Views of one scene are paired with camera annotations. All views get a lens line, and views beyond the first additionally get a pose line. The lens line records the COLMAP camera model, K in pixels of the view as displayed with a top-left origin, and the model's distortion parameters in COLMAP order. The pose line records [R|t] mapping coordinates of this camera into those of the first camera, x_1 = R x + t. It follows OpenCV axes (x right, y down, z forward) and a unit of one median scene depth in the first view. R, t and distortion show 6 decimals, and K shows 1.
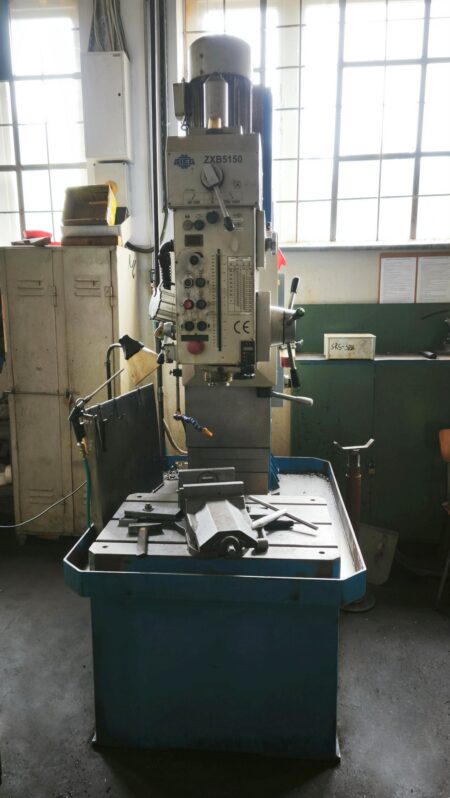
lens RADIAL K [[596.7, 0, 225.6], [0, 596.7, 408.3], [0, 0, 1]] dist [0.000729, -0.001009]
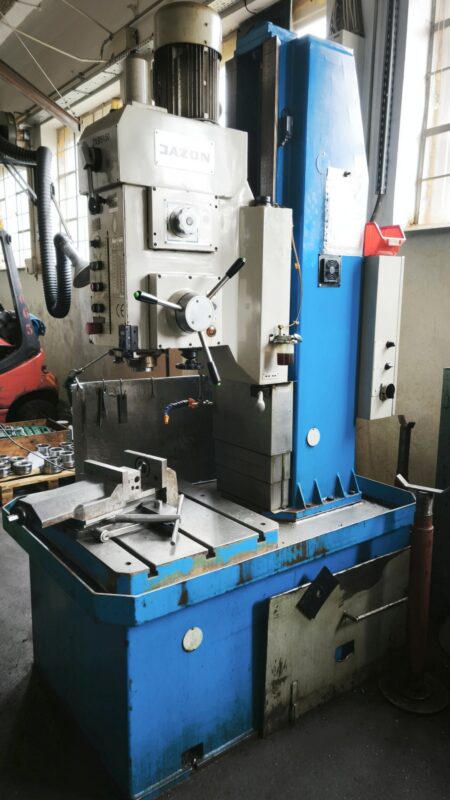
lens RADIAL K [[570.8, 0, 225.0], [0, 570.8, 400.0], [0, 0, 1]] dist [0.003342, 0.004781]
pose [[0.671577, 0.140861, -0.727422, 0.837069], [-0.147596, 0.987519, 0.054962, -0.068149], [0.726085, 0.070454, 0.683985, 0.498295]]
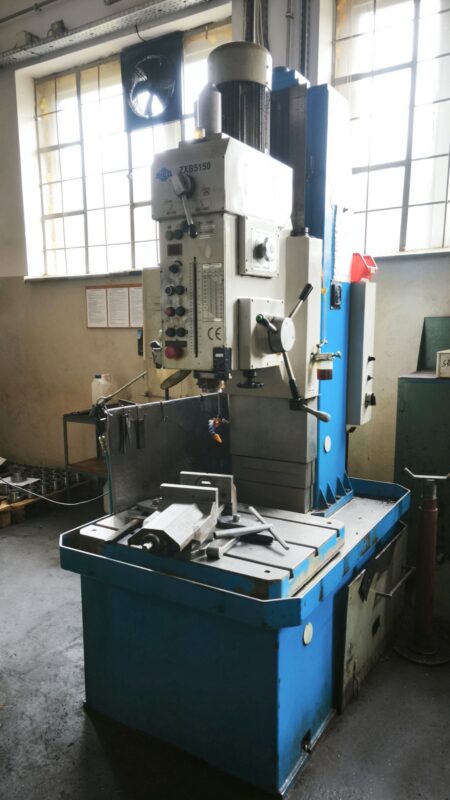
lens RADIAL K [[580.0, 0, 208.8], [0, 580.0, 423.7], [0, 0, 1]] dist [0.006565, 0.000922]
pose [[0.888701, 0.080166, -0.451424, 0.471206], [-0.082299, 0.996496, 0.014944, 0.001118], [0.451040, 0.023871, 0.892185, 0.127706]]
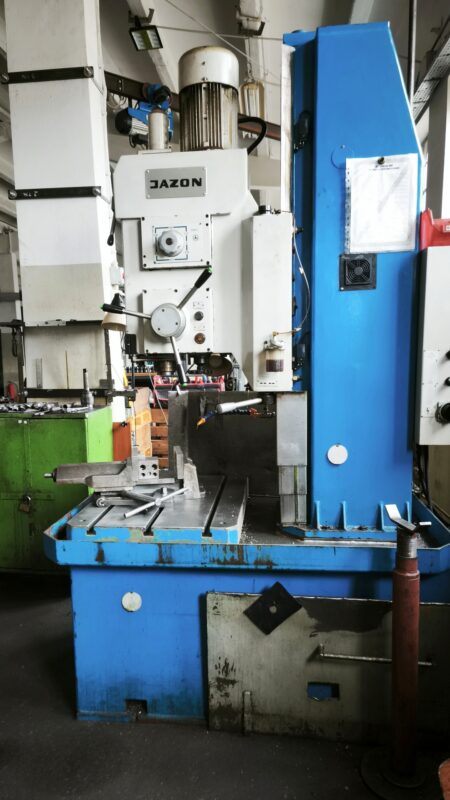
lens RADIAL K [[580.0, 0, 208.8], [0, 580.0, 423.7], [0, 0, 1]] dist [0.006565, 0.000922]
pose [[-0.018740, 0.148273, -0.988769, 1.197408], [-0.159827, 0.975781, 0.149354, -0.137015], [0.986967, 0.160831, 0.005411, 1.183369]]
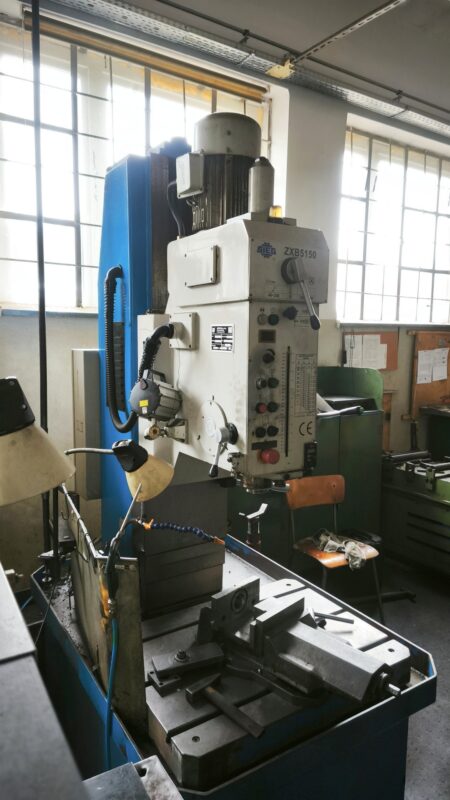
lens RADIAL K [[570.8, 0, 225.0], [0, 570.8, 400.0], [0, 0, 1]] dist [0.003342, 0.004781]
pose [[0.778043, -0.047388, 0.626421, -0.622899], [0.104769, 0.992974, -0.055011, -0.144831], [-0.619413, 0.108430, 0.777541, 0.383579]]
